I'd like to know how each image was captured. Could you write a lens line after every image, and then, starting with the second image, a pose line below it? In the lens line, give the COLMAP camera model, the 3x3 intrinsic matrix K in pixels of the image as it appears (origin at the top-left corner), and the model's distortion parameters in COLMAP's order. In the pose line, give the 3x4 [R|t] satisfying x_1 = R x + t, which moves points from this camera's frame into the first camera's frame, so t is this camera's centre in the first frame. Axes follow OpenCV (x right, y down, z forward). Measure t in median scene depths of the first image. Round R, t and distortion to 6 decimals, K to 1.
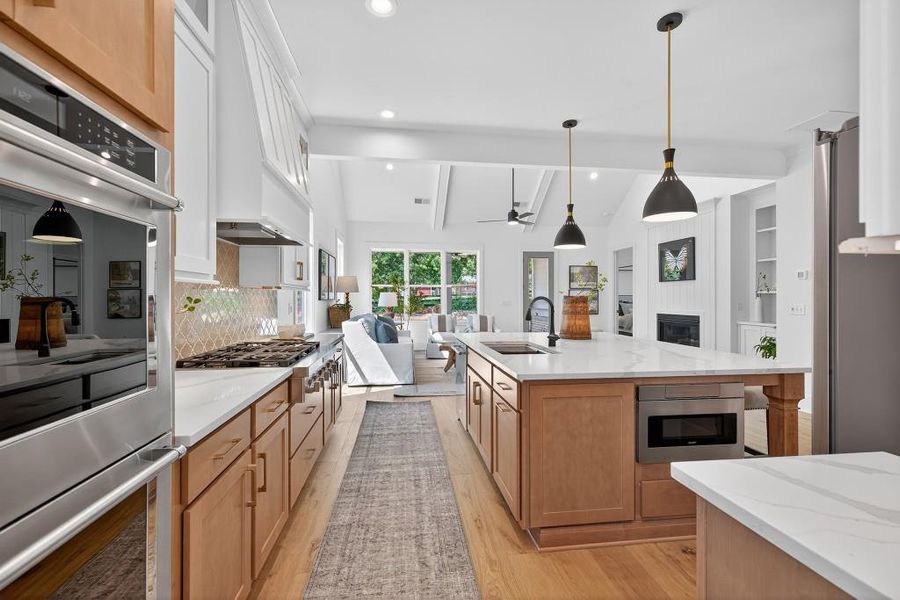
lens RADIAL K [[376.7, 0, 448.8], [0, 376.7, 302.4], [0, 0, 1]] dist [0.009855, -0.001988]
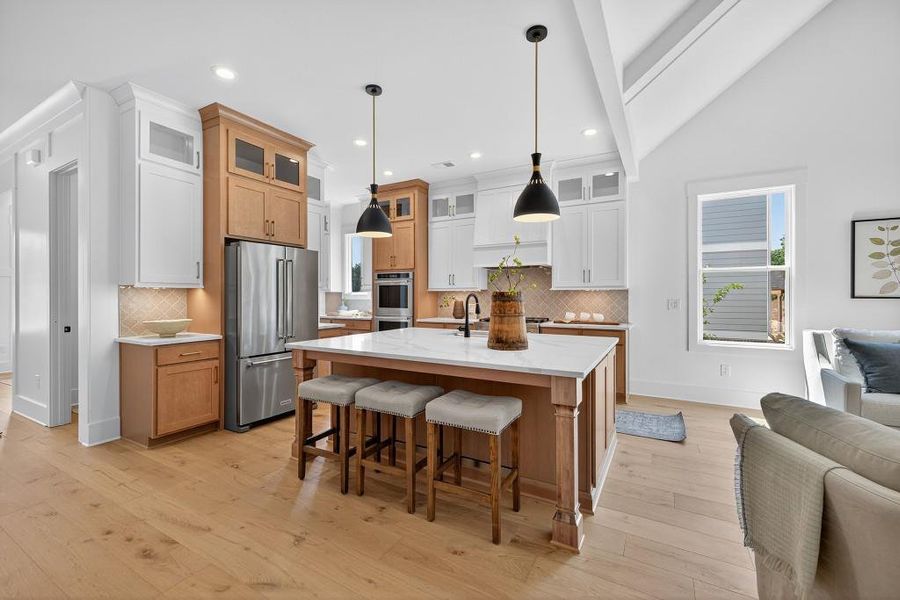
lens RADIAL K [[376.7, 0, 452.9], [0, 376.7, 296.6], [0, 0, 1]] dist [0.009855, -0.001988]
pose [[-0.596931, 0.001567, -0.802291, 0.514975], [-0.008163, 0.999934, 0.008026, -0.006485], [0.802251, 0.011340, -0.596879, 0.700909]]
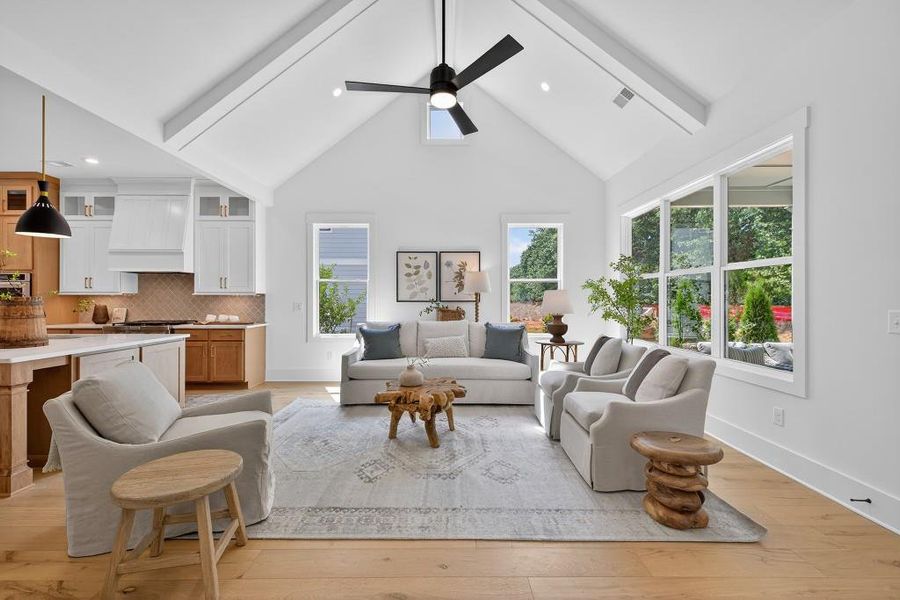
lens RADIAL K [[376.7, 0, 449.7], [0, 376.7, 298.1], [0, 0, 1]] dist [0.009855, -0.001988]
pose [[-0.123521, -0.002737, -0.992338, 0.549499], [-0.011545, 0.999932, -0.001321, -0.012982], [0.992275, 0.011294, -0.123545, 1.063013]]
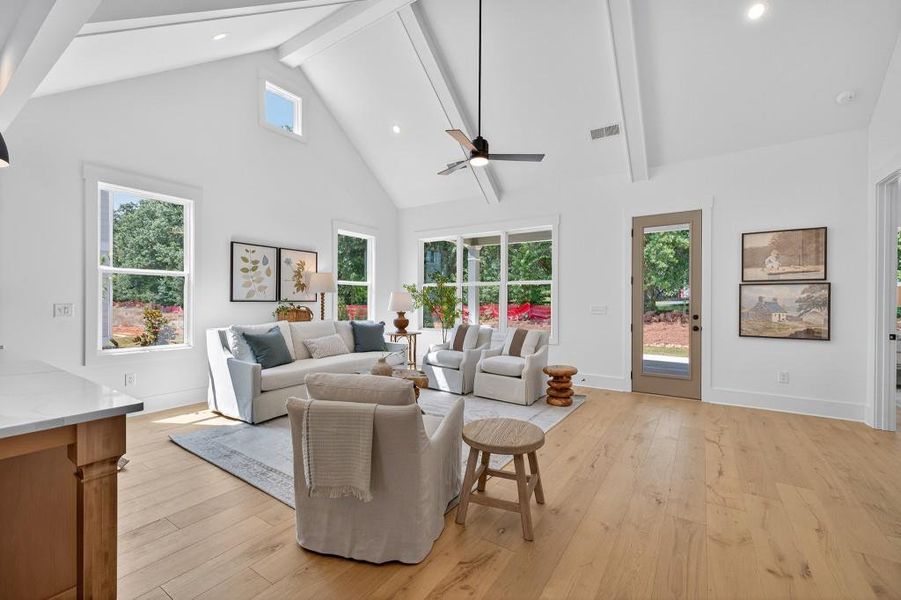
lens RADIAL K [[377.1, 0, 450.5], [0, 377.1, 302.6], [0, 0, 1]] dist [0.009855, -0.001988]
pose [[0.754970, 0.008234, -0.655707, 0.499766], [-0.013642, 0.999902, -0.003152, -0.006003], [0.655617, 0.011325, 0.755009, 0.570118]]
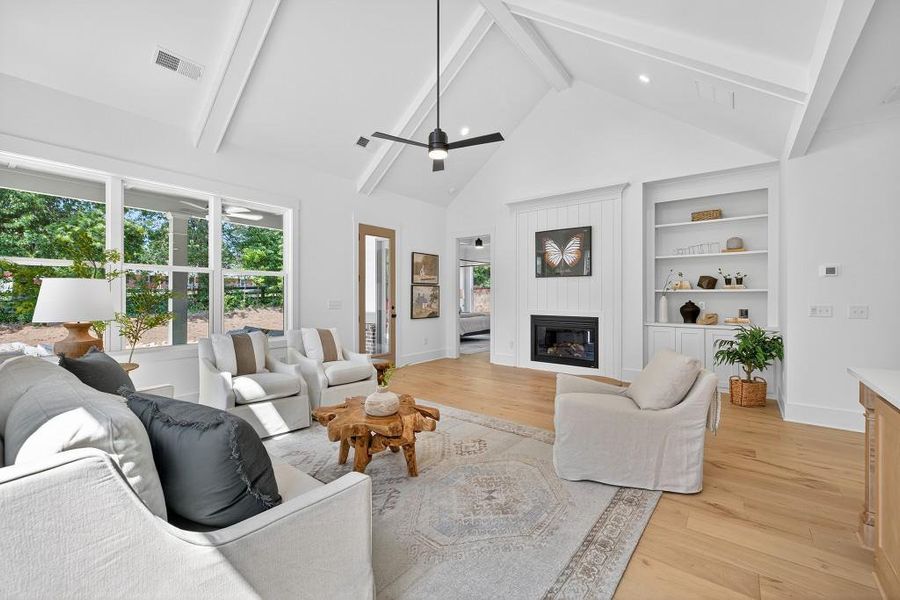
lens RADIAL K [[376.7, 0, 447.8], [0, 376.7, 291.0], [0, 0, 1]] dist [0.009855, -0.001988]
pose [[0.710611, 0.011971, 0.703483, -0.191610], [0.006788, 0.999692, -0.023868, -0.006199], [-0.703552, 0.021736, 0.710311, 0.621459]]
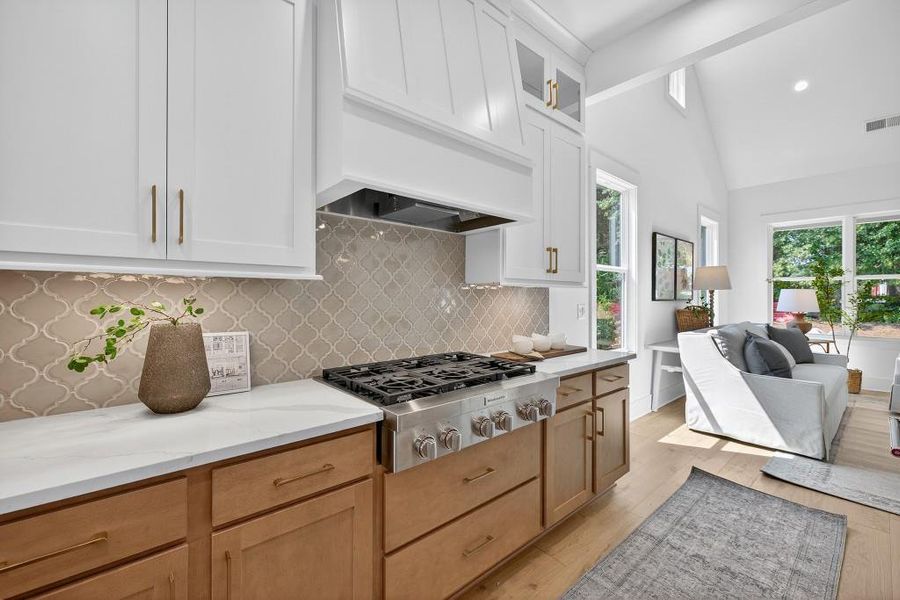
lens RADIAL K [[376.7, 0, 446.0], [0, 376.7, 296.0], [0, 0, 1]] dist [0.009855, -0.001988]
pose [[0.554382, 0.005210, -0.832246, 0.044944], [-0.015533, 0.999871, -0.004088, -0.004160], [0.832117, 0.015193, 0.554391, 0.207176]]
